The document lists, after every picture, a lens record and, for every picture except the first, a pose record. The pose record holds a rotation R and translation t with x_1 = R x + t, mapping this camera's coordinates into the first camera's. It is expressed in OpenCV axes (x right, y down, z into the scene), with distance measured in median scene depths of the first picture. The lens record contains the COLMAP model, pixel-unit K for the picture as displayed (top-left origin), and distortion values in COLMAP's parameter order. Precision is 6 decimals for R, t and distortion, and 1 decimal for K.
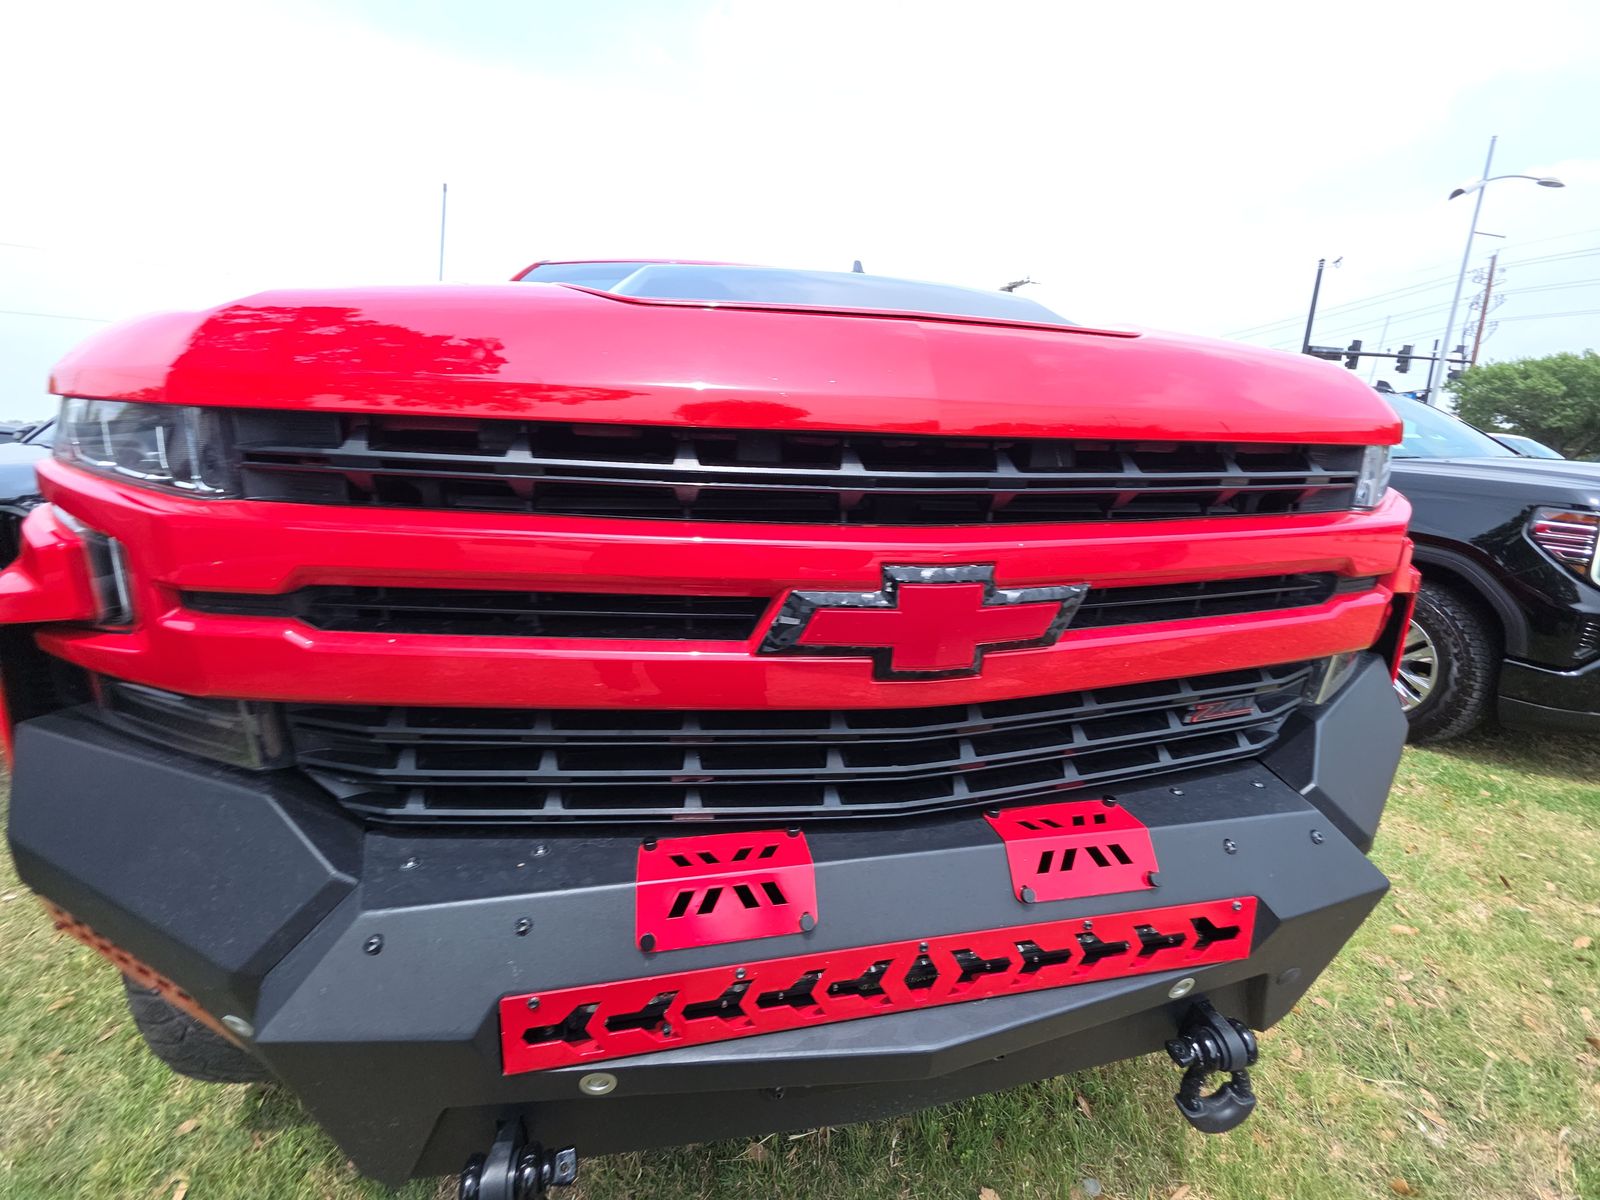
lens RADIAL K [[649.7, 0, 807.8], [0, 649.7, 589.8], [0, 0, 1]] dist [0.000606, -0.000093]
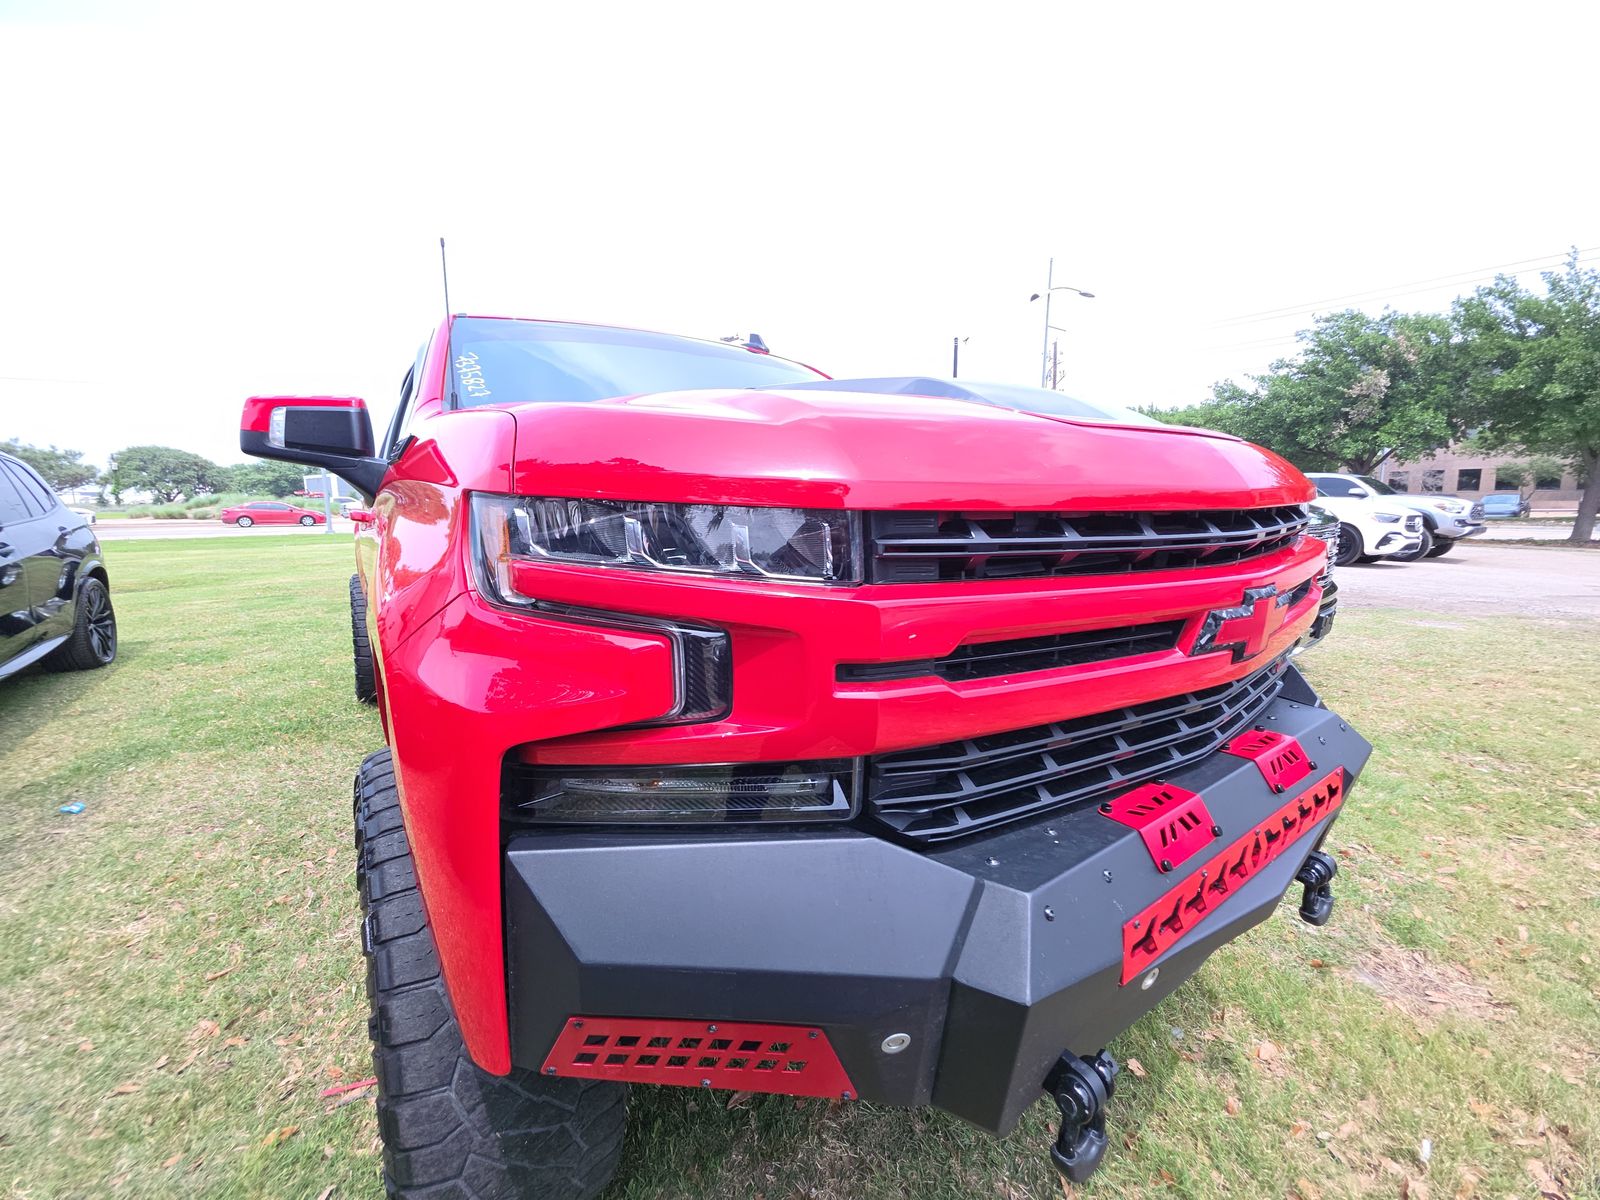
lens RADIAL K [[649.7, 0, 790.0], [0, 649.7, 605.7], [0, 0, 1]] dist [0.000606, -0.000093]
pose [[0.984256, -0.041586, 0.171785, -0.223013], [0.055585, 0.995442, -0.077499, 0.011745], [-0.167779, 0.085828, 0.982081, -0.077430]]
